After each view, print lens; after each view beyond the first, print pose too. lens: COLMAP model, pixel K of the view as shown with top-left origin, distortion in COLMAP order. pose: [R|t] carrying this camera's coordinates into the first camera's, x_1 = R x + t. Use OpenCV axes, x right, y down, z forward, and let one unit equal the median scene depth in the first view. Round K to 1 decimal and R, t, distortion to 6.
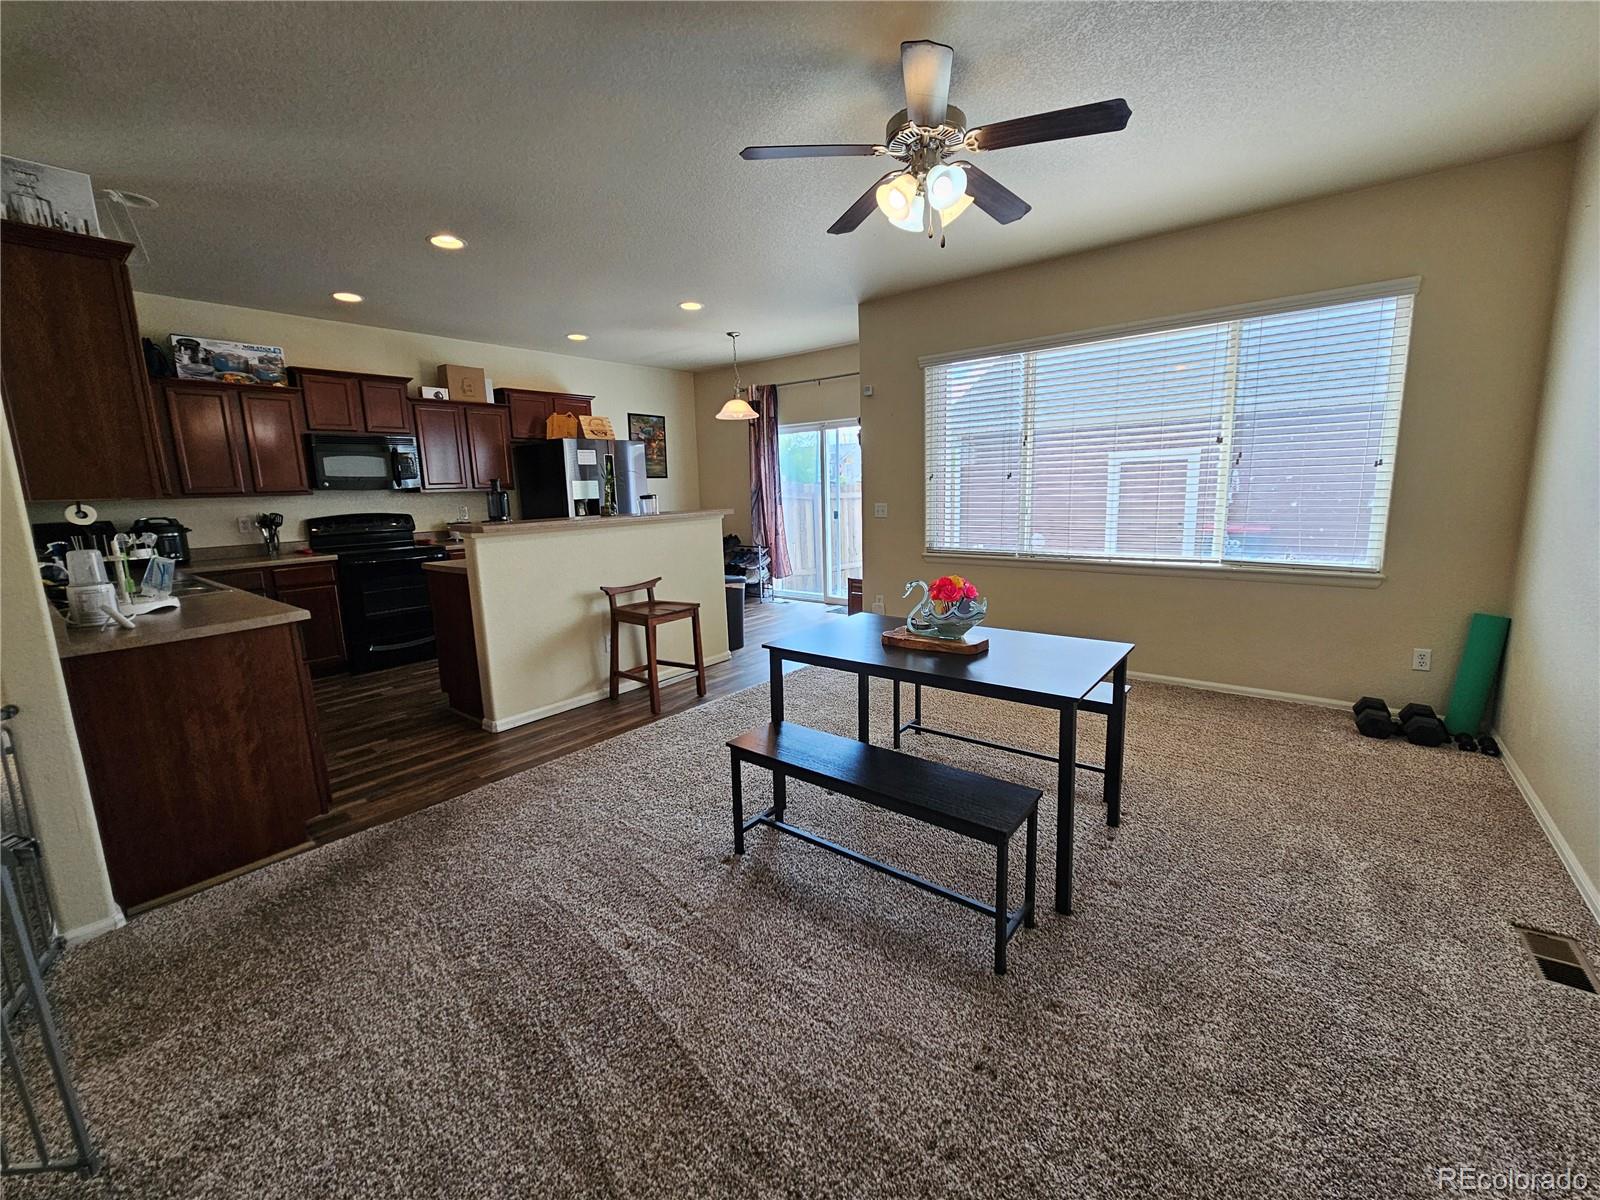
lens RADIAL K [[654.0, 0, 799.5], [0, 654.0, 592.1], [0, 0, 1]] dist [-0.002005, -0.000108]
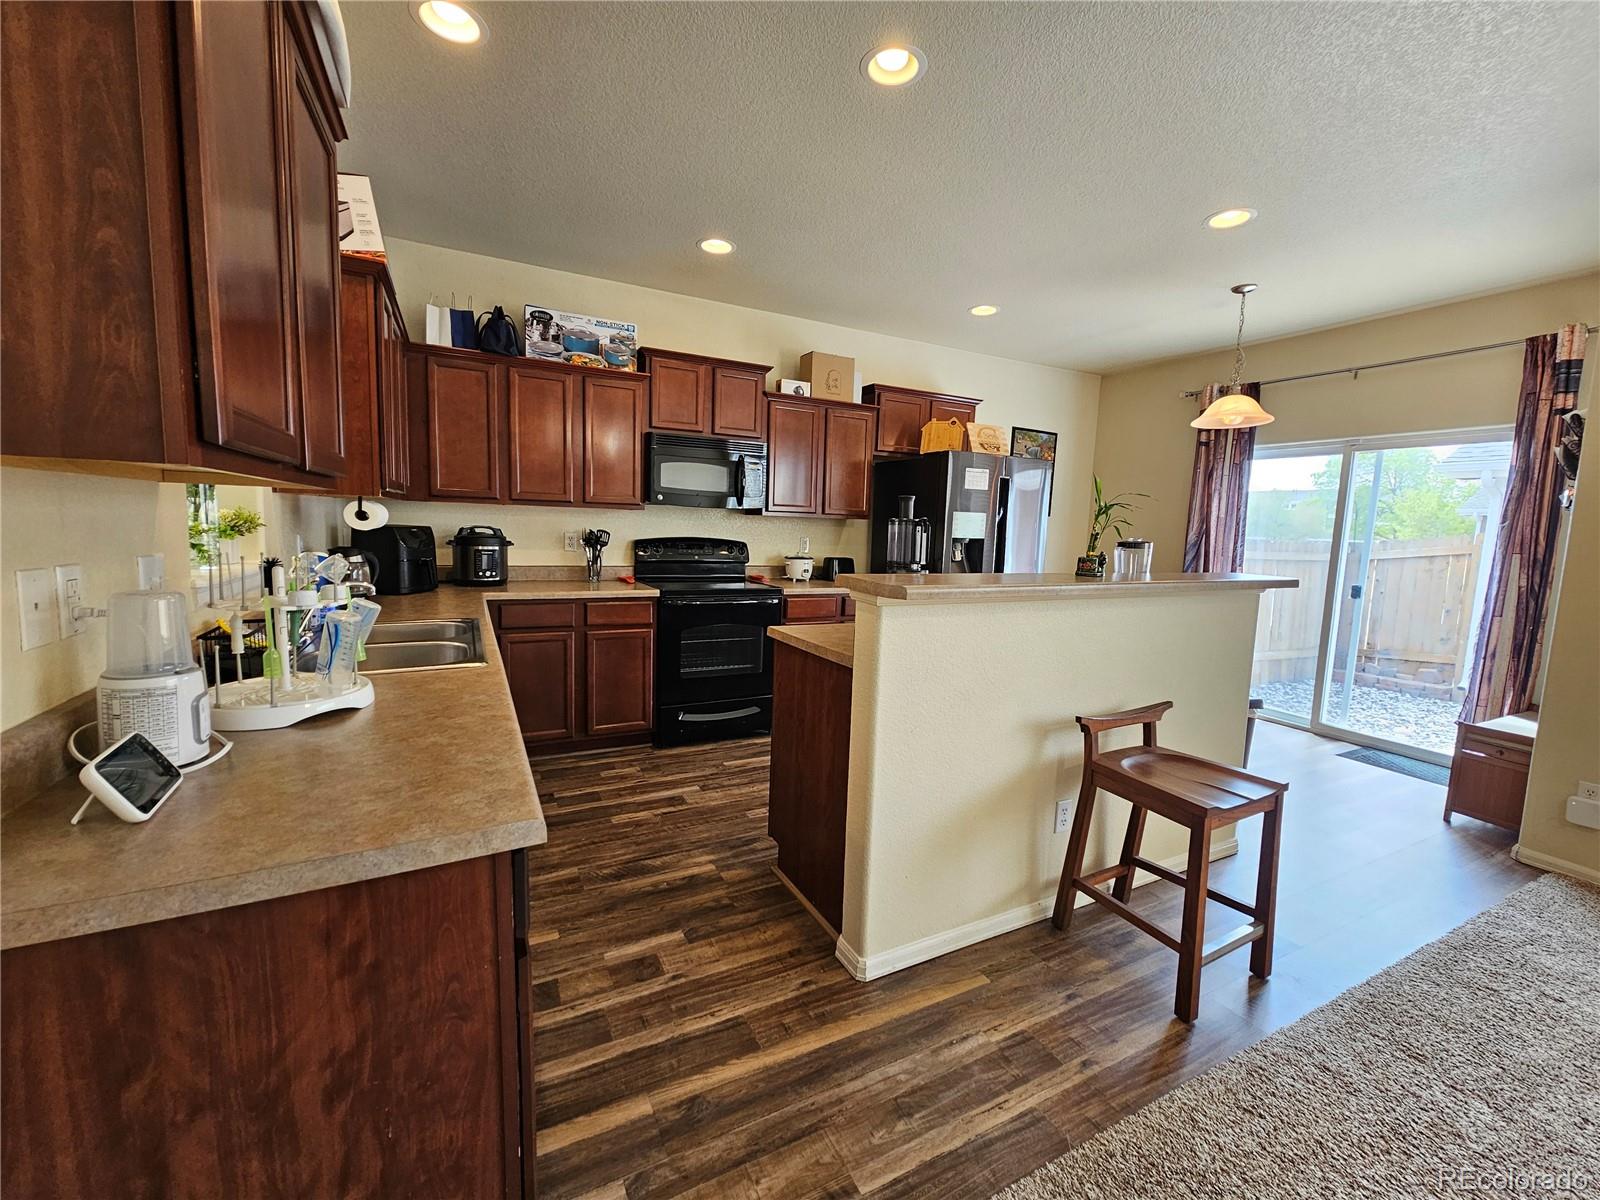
lens RADIAL K [[654.0, 0, 800.7], [0, 654.0, 592.2], [0, 0, 1]] dist [-0.002005, -0.000108]
pose [[0.911150, 0.102757, -0.399057, -0.270296], [-0.126473, 0.991405, -0.033483, -0.052279], [0.392186, 0.080978, 0.916315, 0.391369]]
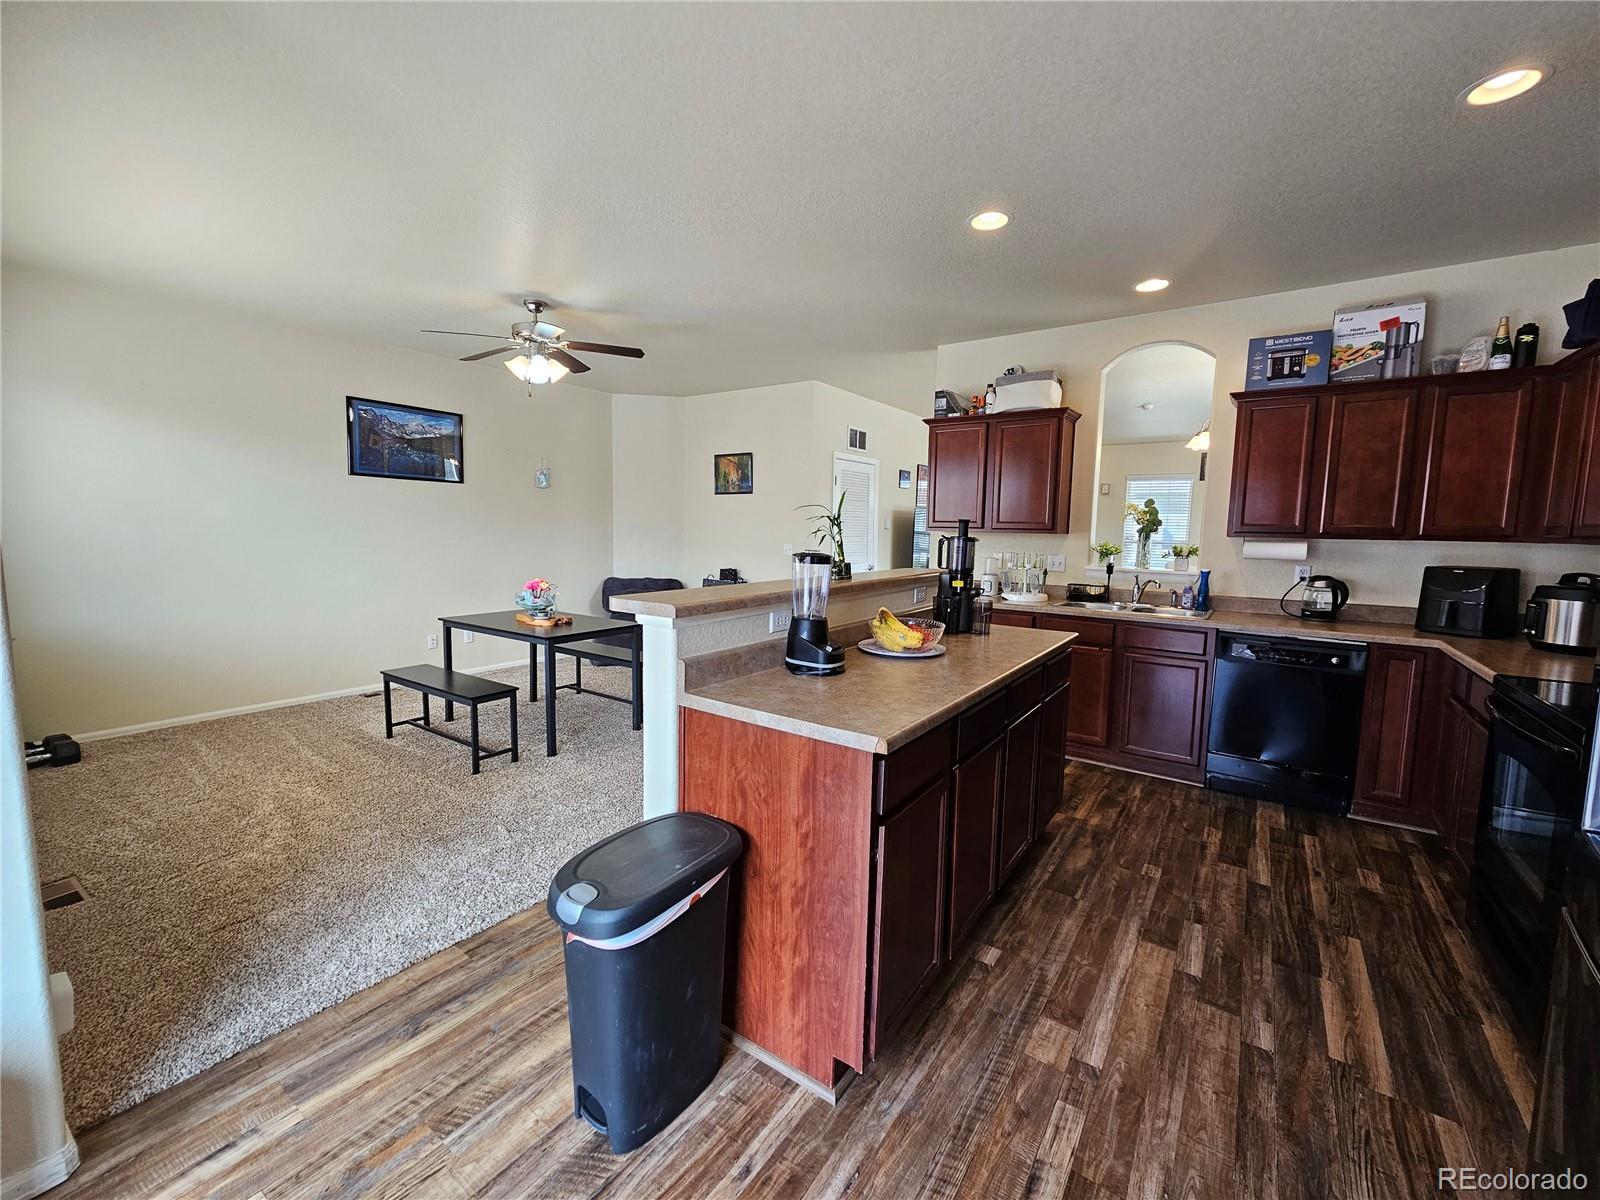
lens RADIAL K [[654.0, 0, 798.0], [0, 654.0, 597.5], [0, 0, 1]] dist [-0.002005, -0.000108]
pose [[-0.998218, 0.015612, -0.057601, -0.200032], [-0.000608, 0.962465, 0.271405, -0.244549], [0.059676, 0.270957, -0.960740, 1.464395]]
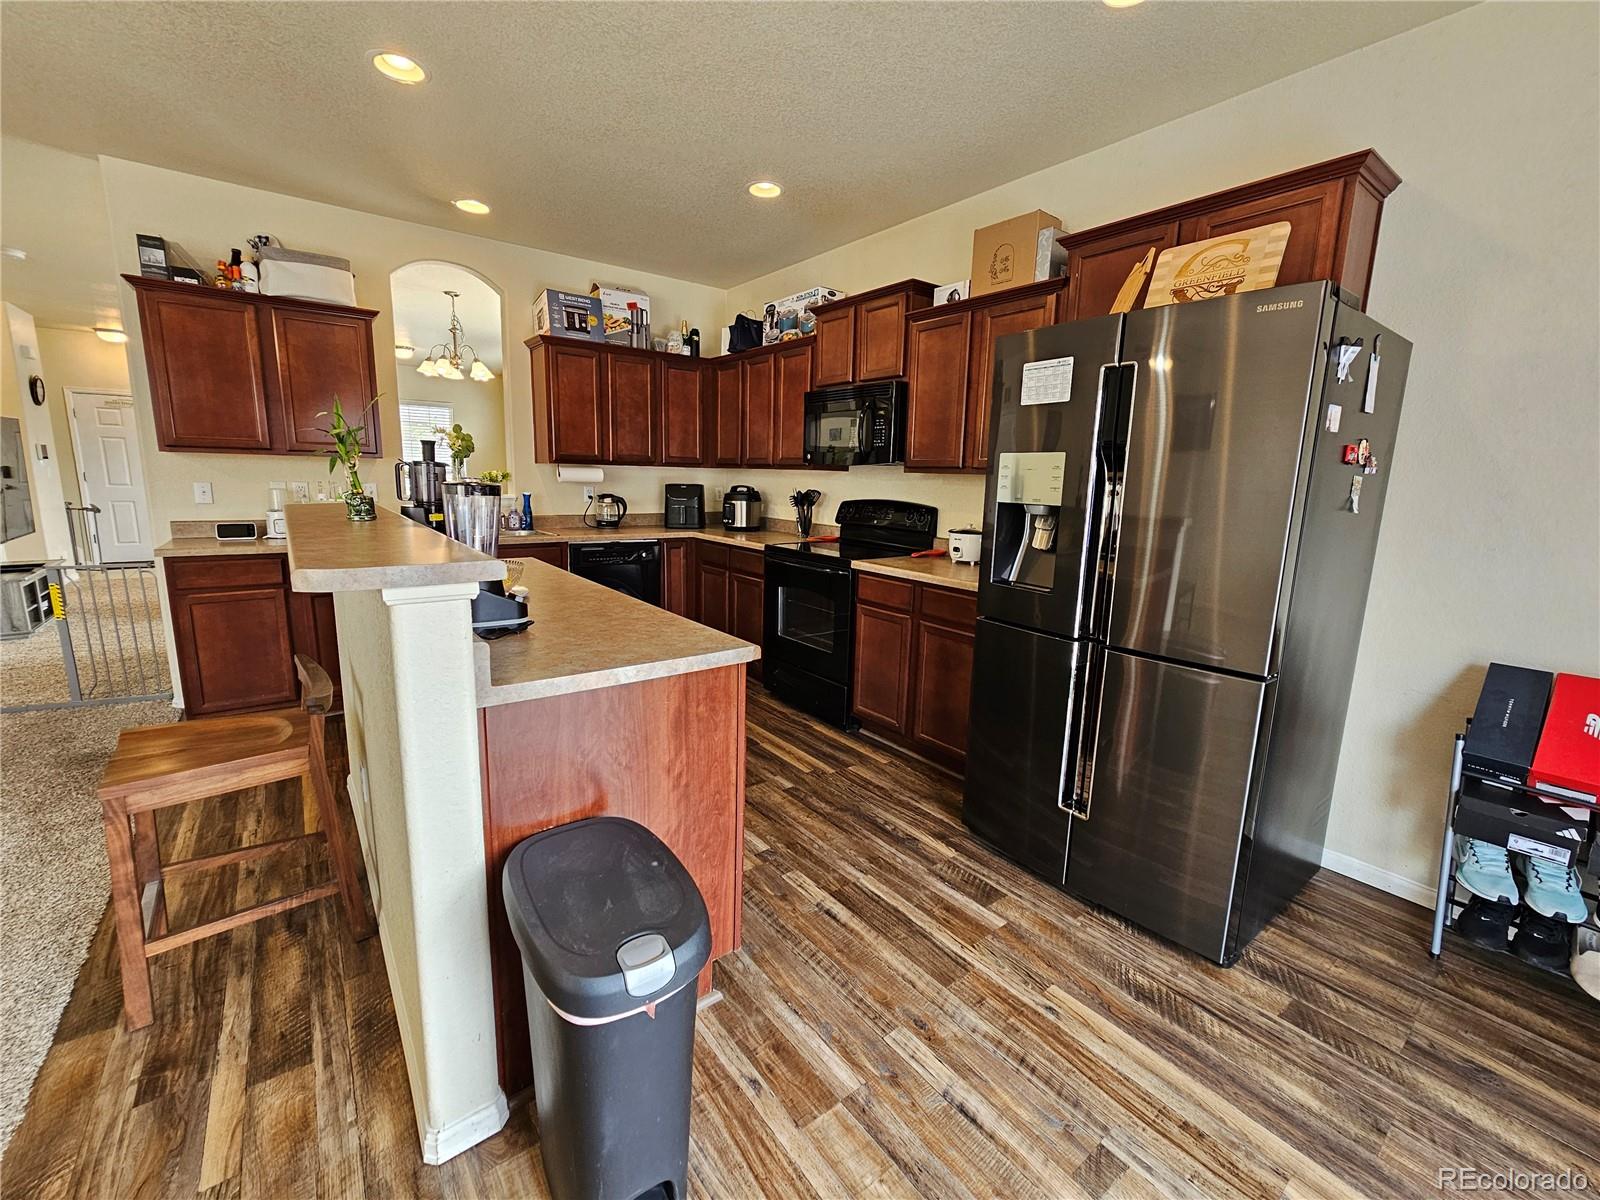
lens RADIAL K [[654.0, 0, 806.4], [0, 654.0, 594.4], [0, 0, 1]] dist [-0.002005, -0.000108]
pose [[-0.235365, 0.195616, -0.952018, 0.057920], [-0.179742, 0.953878, 0.240436, -0.210383], [0.955142, 0.227708, -0.189349, 1.273958]]
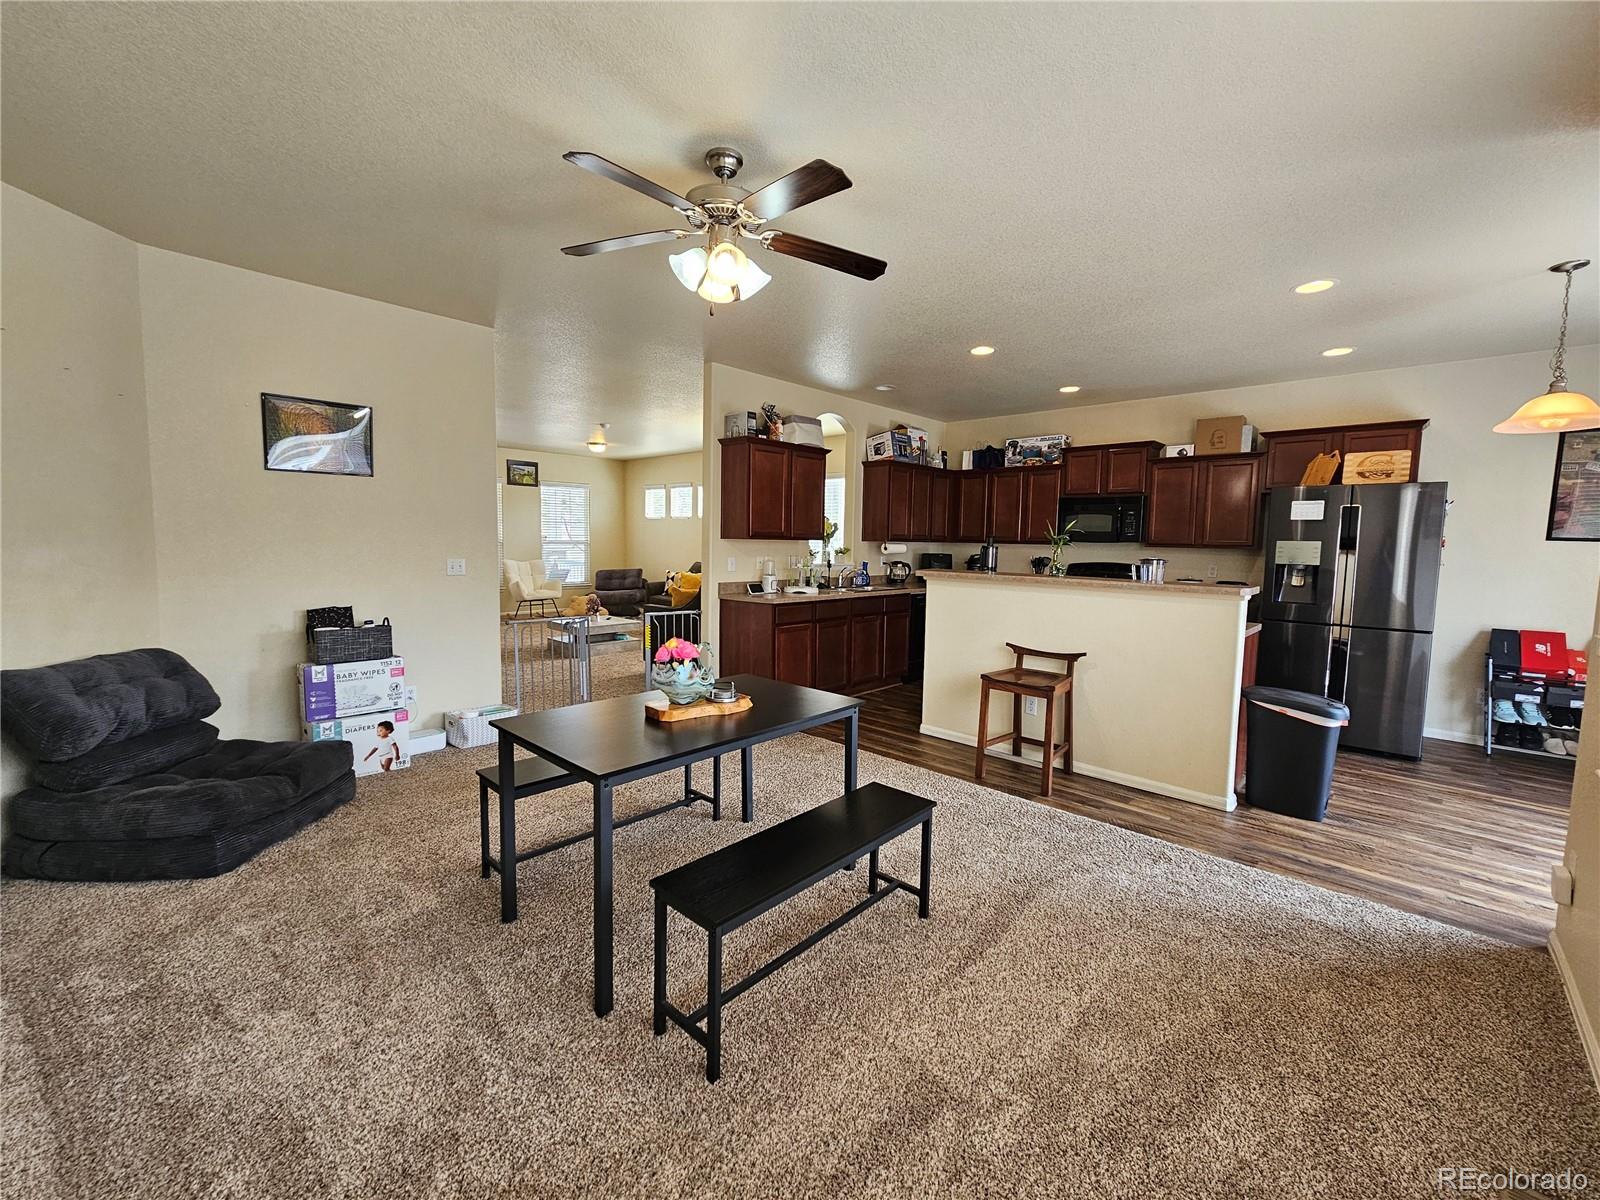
lens RADIAL K [[654.0, 0, 801.1], [0, 654.0, 598.0], [0, 0, 1]] dist [-0.002005, -0.000108]
pose [[-0.083480, 0.113743, -0.989997, 0.628622], [-0.181074, 0.975194, 0.127311, -0.128415], [0.979920, 0.189891, -0.060813, 0.646724]]
